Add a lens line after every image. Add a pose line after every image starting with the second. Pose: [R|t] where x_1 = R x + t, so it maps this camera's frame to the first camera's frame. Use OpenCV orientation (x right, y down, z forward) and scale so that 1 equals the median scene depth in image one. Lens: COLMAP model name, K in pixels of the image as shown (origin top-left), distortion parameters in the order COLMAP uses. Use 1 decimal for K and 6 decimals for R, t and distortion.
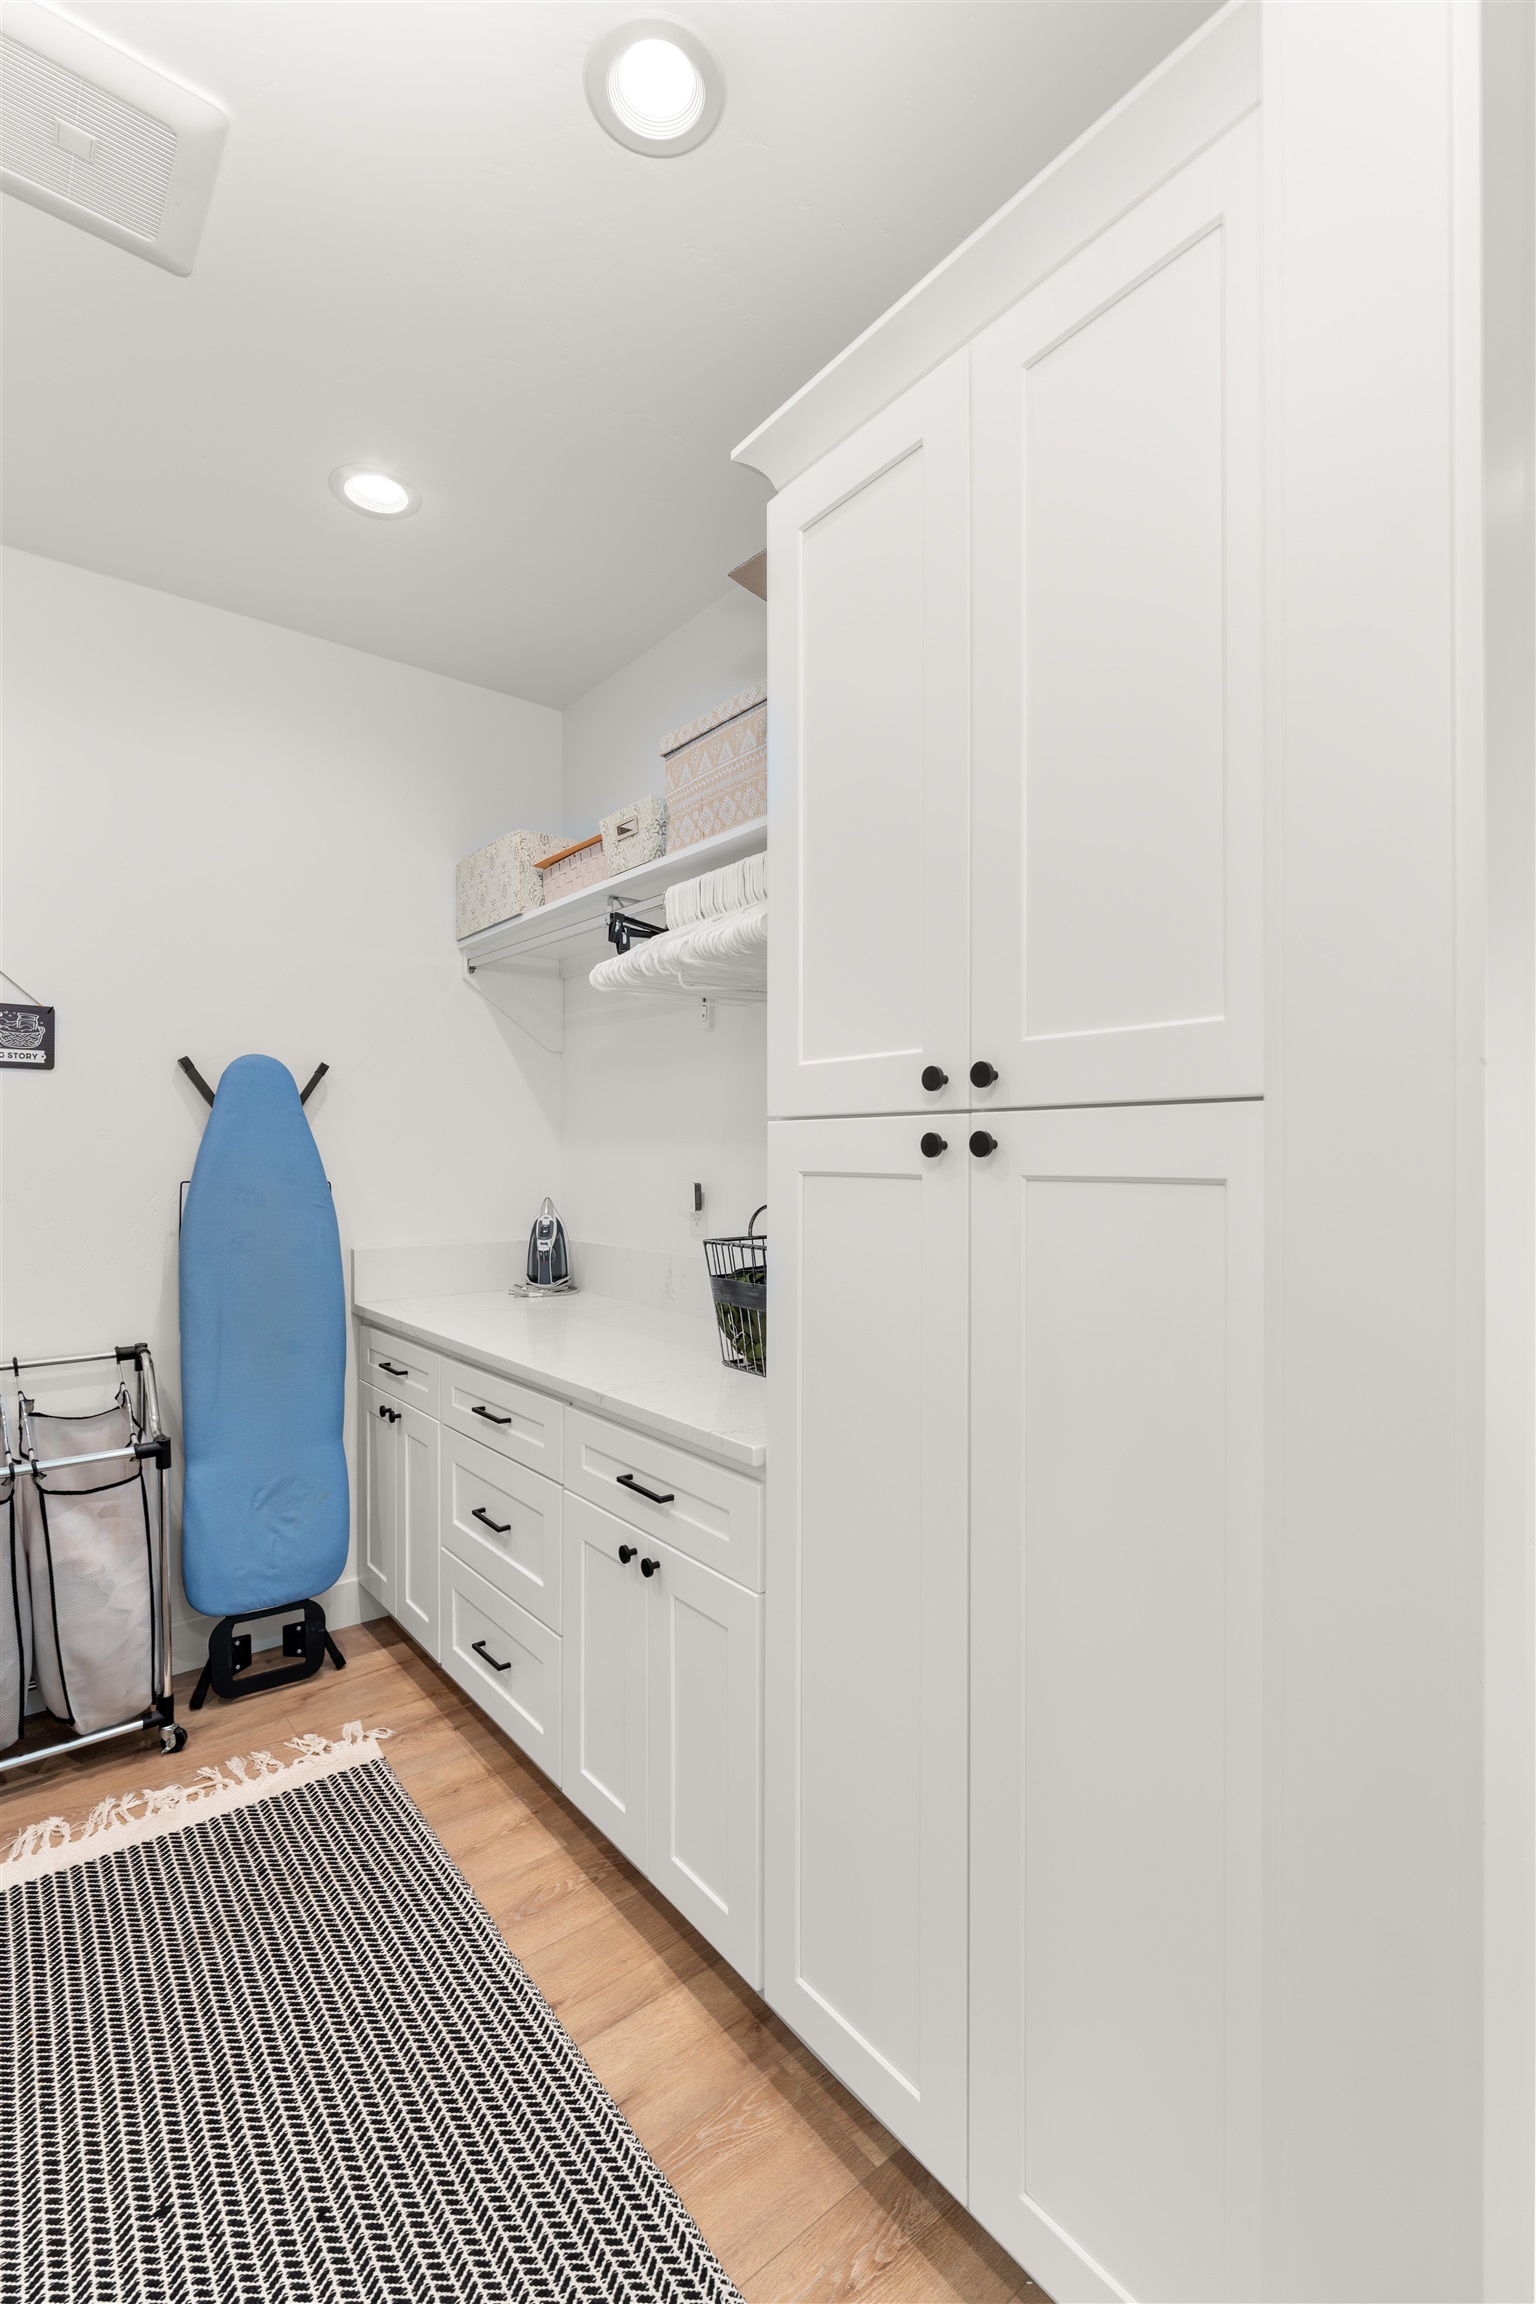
lens RADIAL K [[1009.9, 0, 768.0], [0, 1009.9, 1152.0], [0, 0, 1]] dist [0.000599, -0.000210]
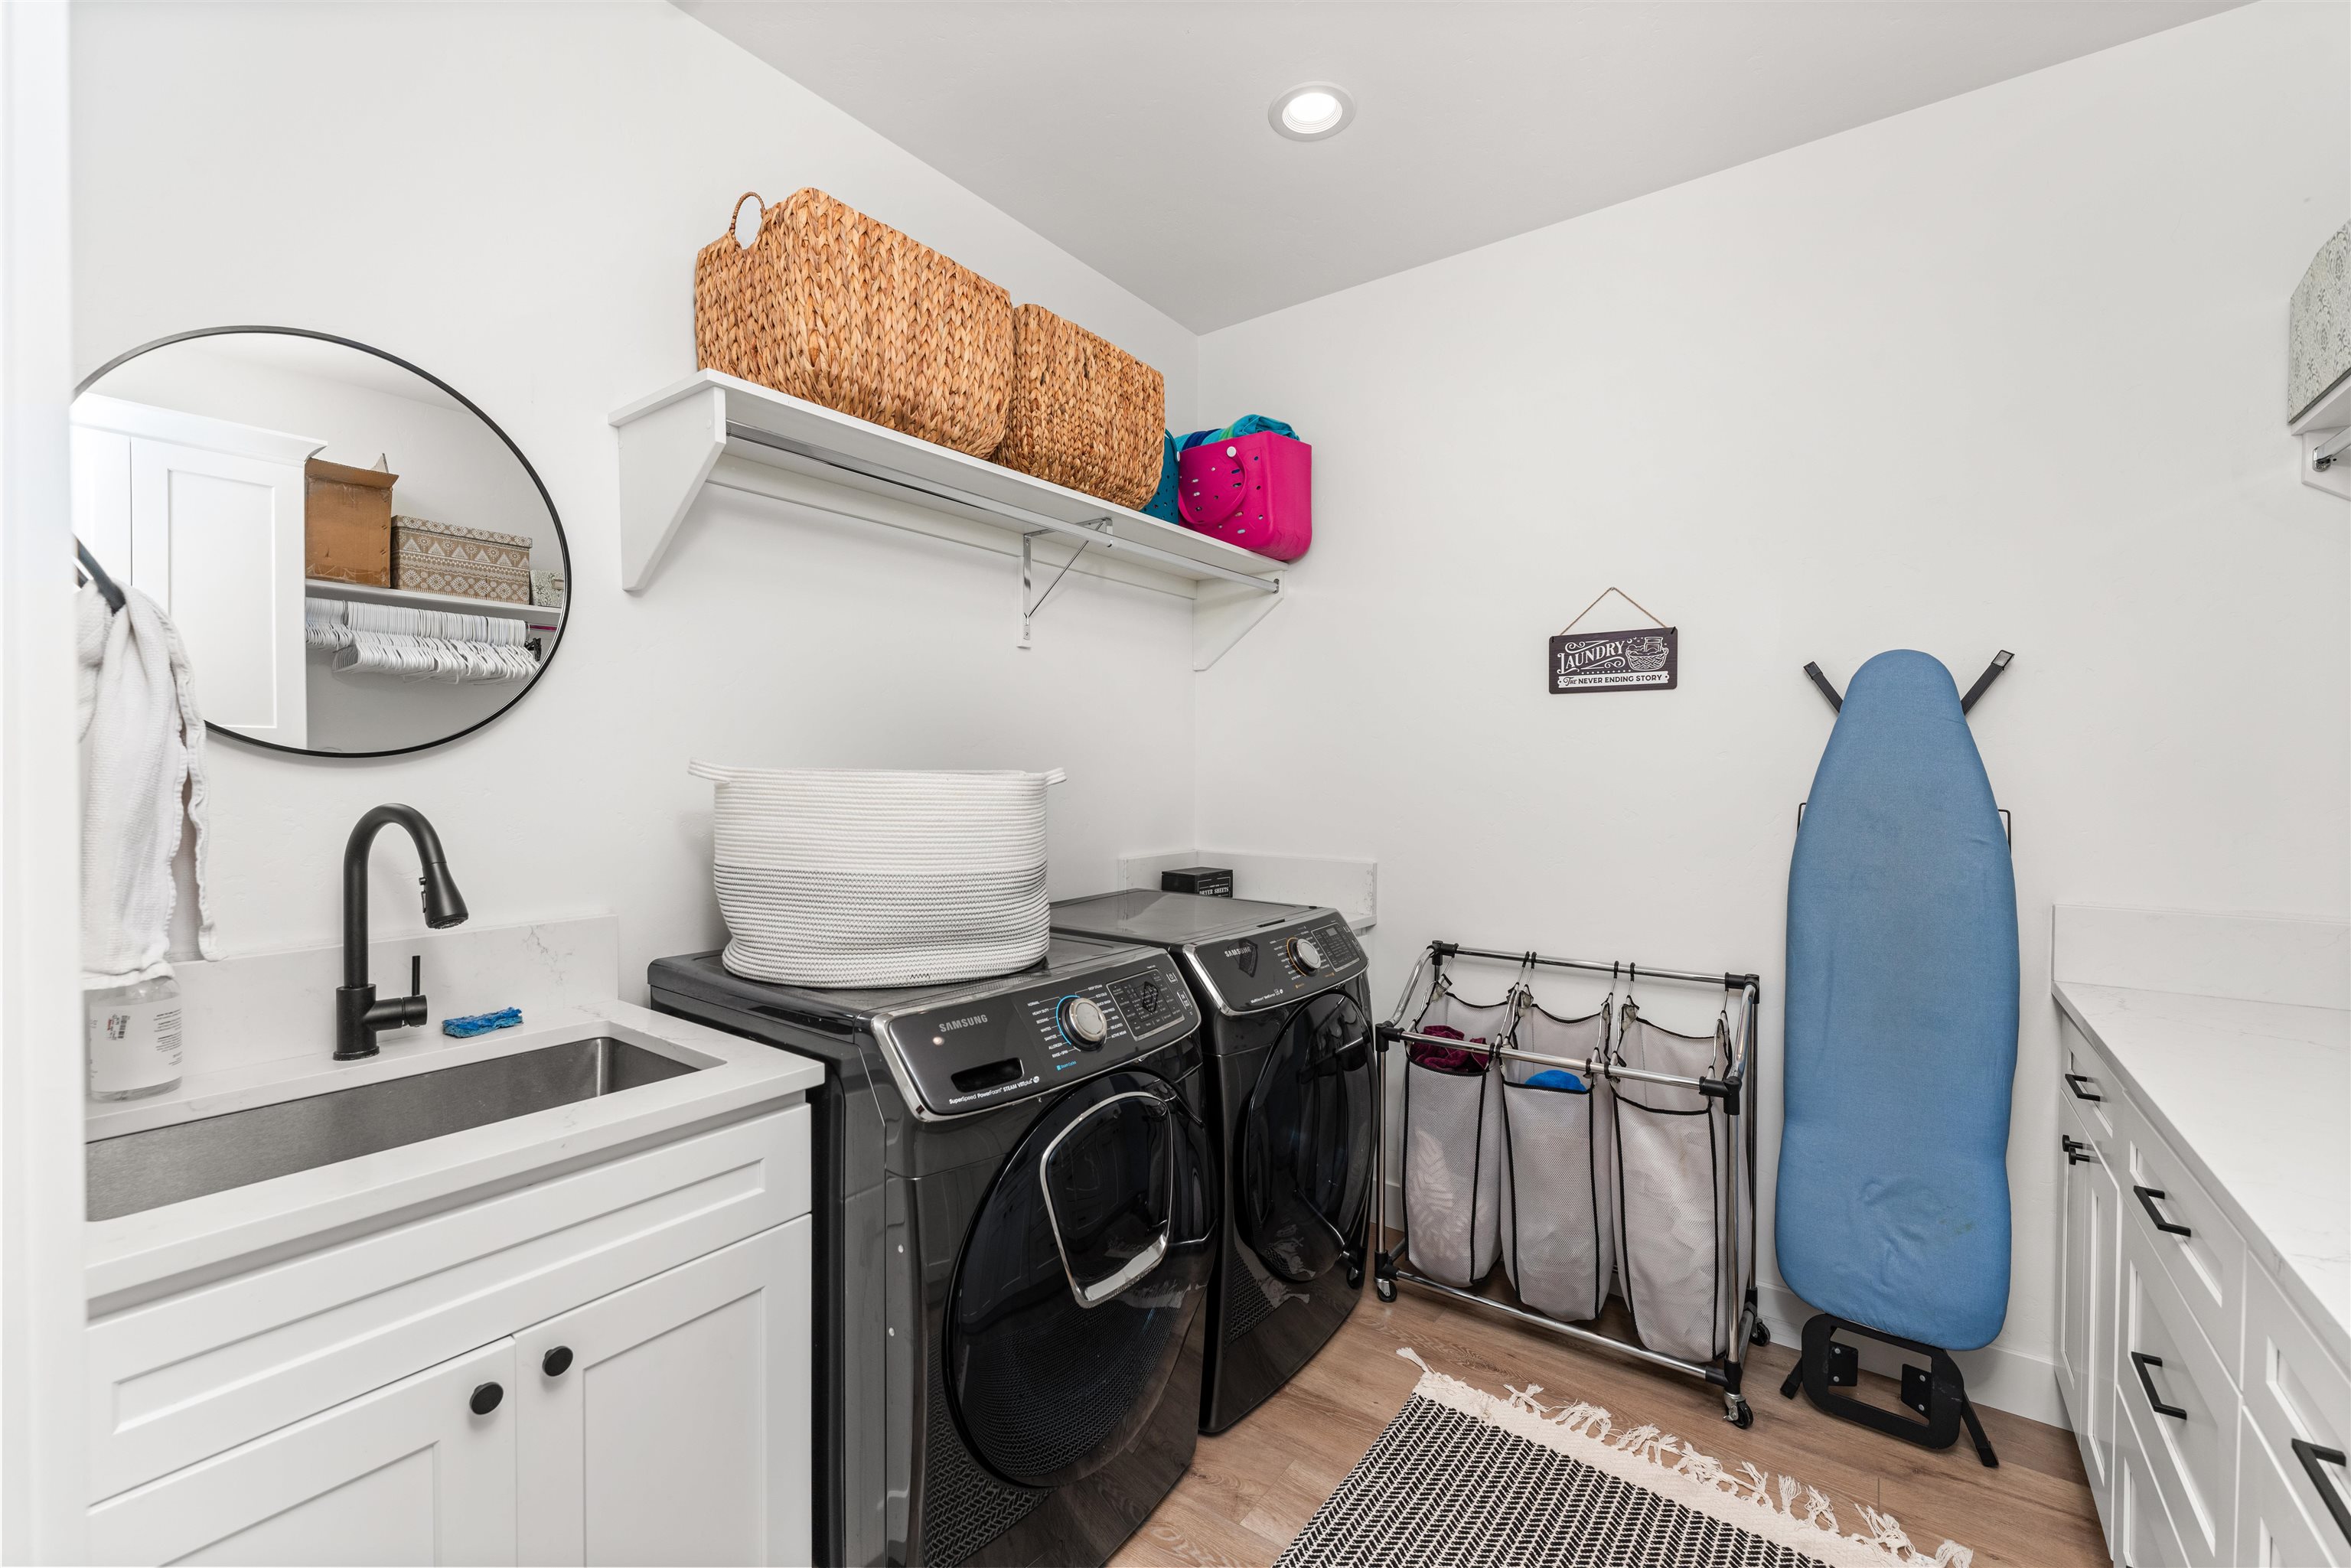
lens RADIAL K [[975.1, 0, 1175.5], [0, 975.1, 784.0], [0, 0, 1]] dist [-0.001557, -0.000332]
pose [[0.260009, 0.015150, -0.965487, 0.112735], [-0.000889, 0.999880, 0.015451, -0.000180], [0.965606, -0.003159, 0.259991, 0.259985]]
